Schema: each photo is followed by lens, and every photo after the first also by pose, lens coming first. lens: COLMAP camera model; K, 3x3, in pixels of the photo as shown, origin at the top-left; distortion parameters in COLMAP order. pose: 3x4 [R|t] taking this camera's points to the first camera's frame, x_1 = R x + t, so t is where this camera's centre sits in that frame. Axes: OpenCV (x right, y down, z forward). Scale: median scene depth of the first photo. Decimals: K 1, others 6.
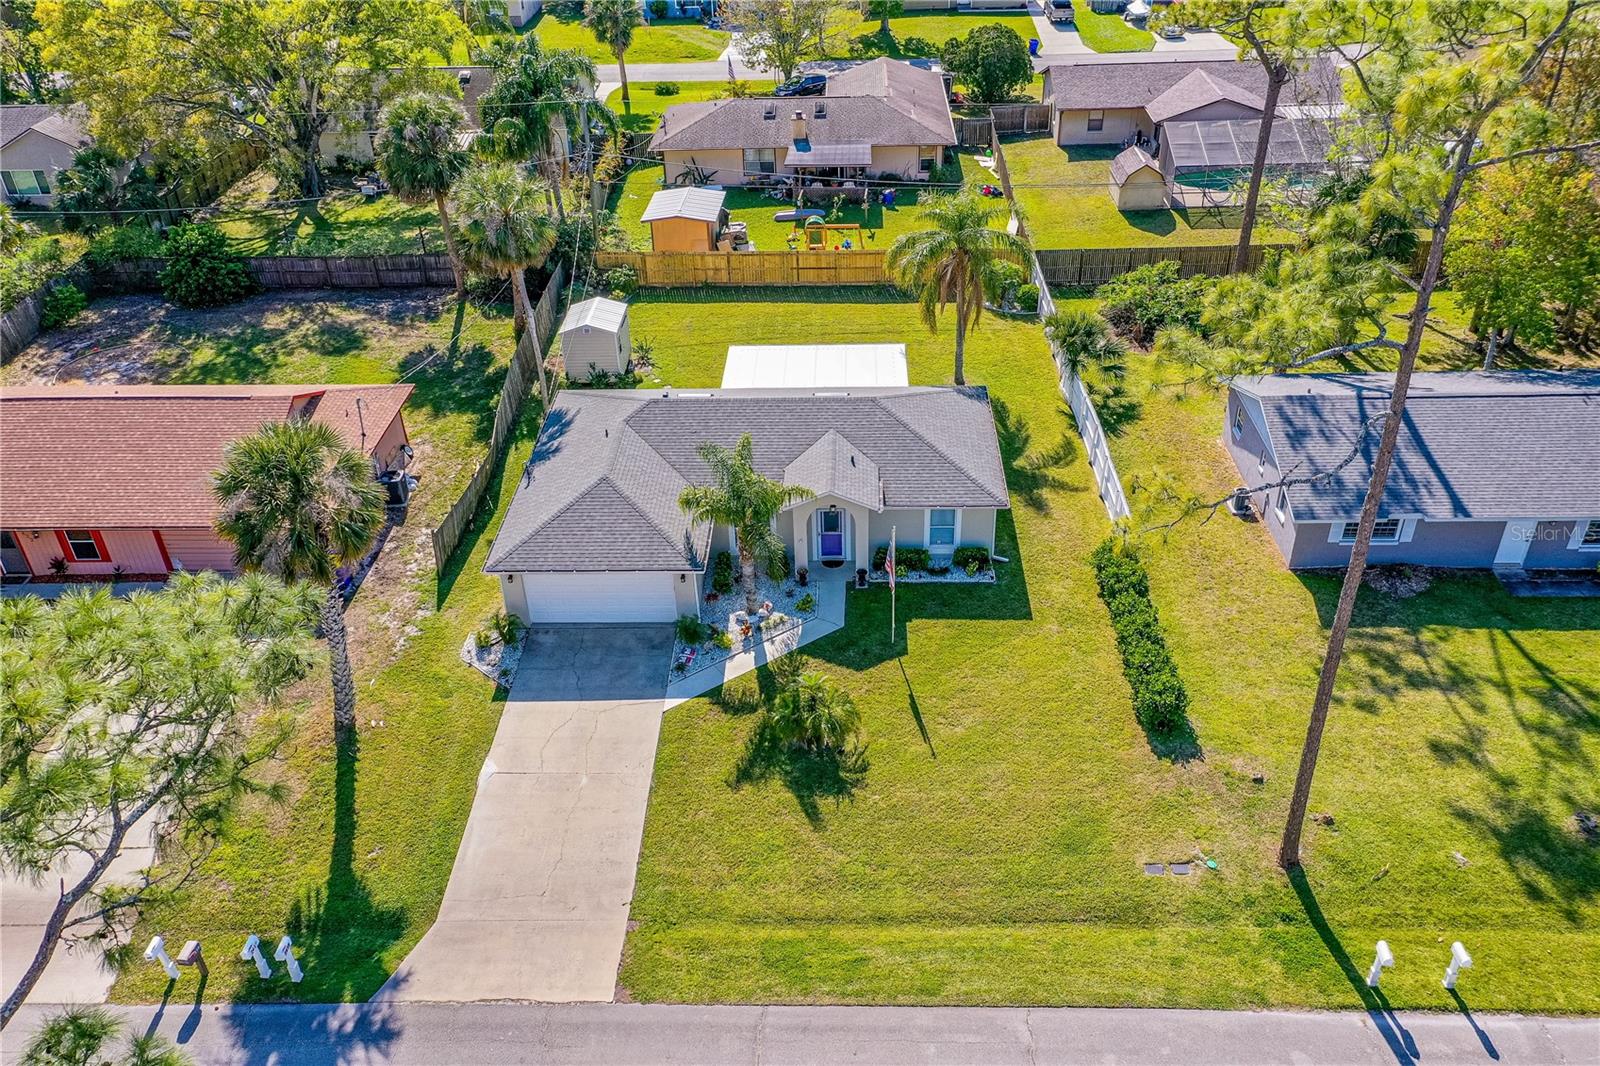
lens RADIAL K [[1294.5, 0, 800.0], [0, 1294.5, 533.0], [0, 0, 1]] dist [0.031783, 0.003558]
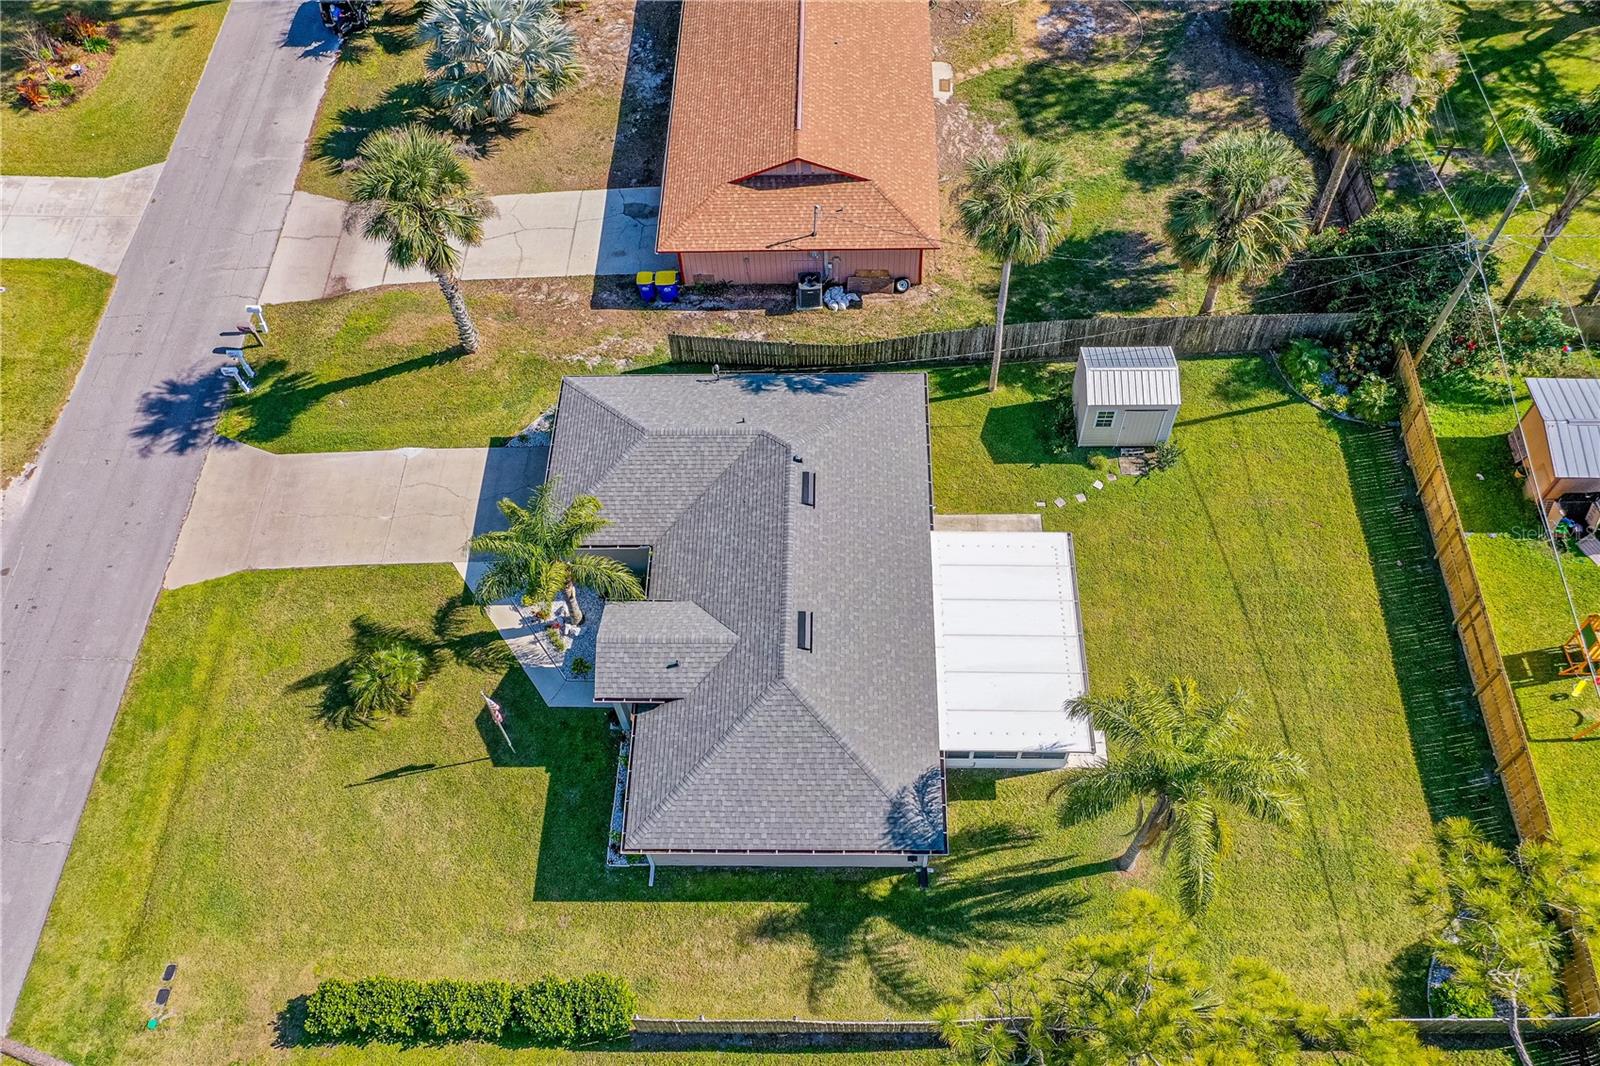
lens RADIAL K [[1252.0, 0, 796.6], [0, 1252.0, 545.7], [0, 0, 1]] dist [0.026730, 0.010516]
pose [[0.013591, 0.862384, -0.506072, 0.441039], [-0.511583, 0.440857, 0.737514, -0.831494], [0.859126, 0.248874, 0.447173, 0.764701]]
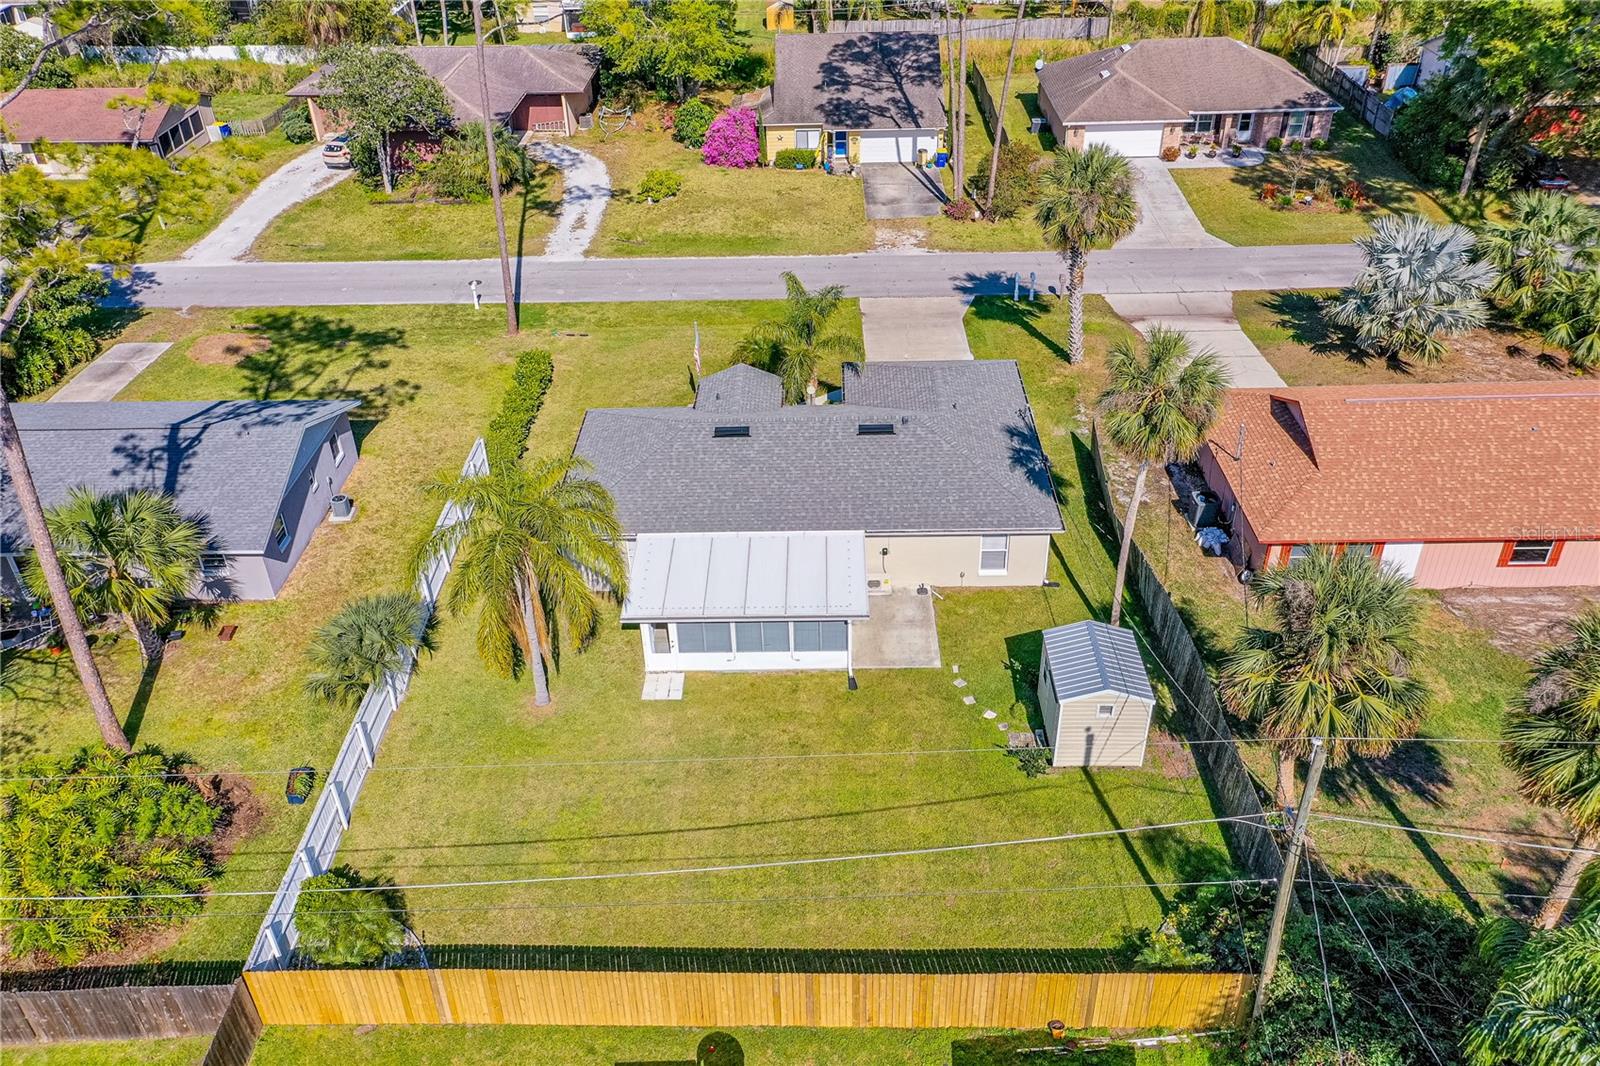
lens RADIAL K [[1252.0, 0, 796.6], [0, 1252.0, 545.7], [0, 0, 1]] dist [0.026730, 0.010516]
pose [[-0.998207, 0.056780, 0.018951, -0.043702], [0.039670, 0.390421, 0.919781, -1.100181], [0.044827, 0.918884, -0.391973, 1.725720]]
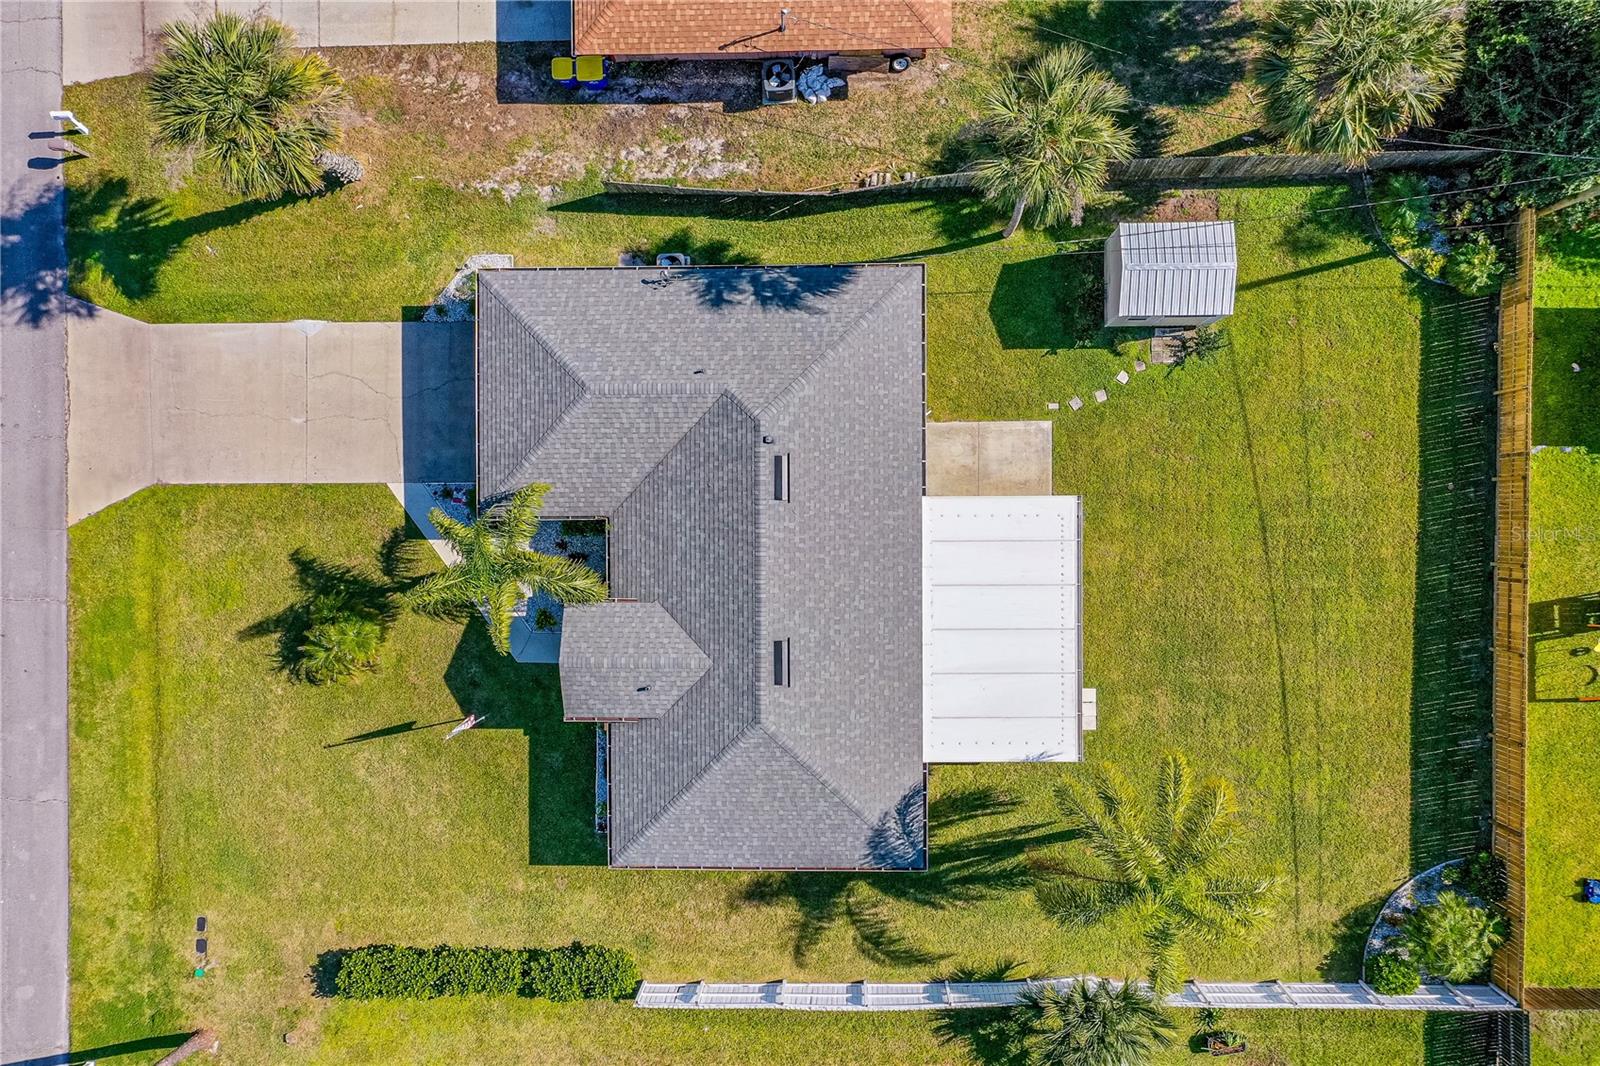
lens RADIAL K [[1294.5, 0, 800.0], [0, 1294.5, 533.0], [0, 0, 1]] dist [0.031783, 0.003558]
pose [[0.037772, 0.998484, 0.040033, -0.095335], [-0.506166, -0.015425, 0.862298, -0.896963], [0.861608, -0.052834, 0.504816, 0.765494]]
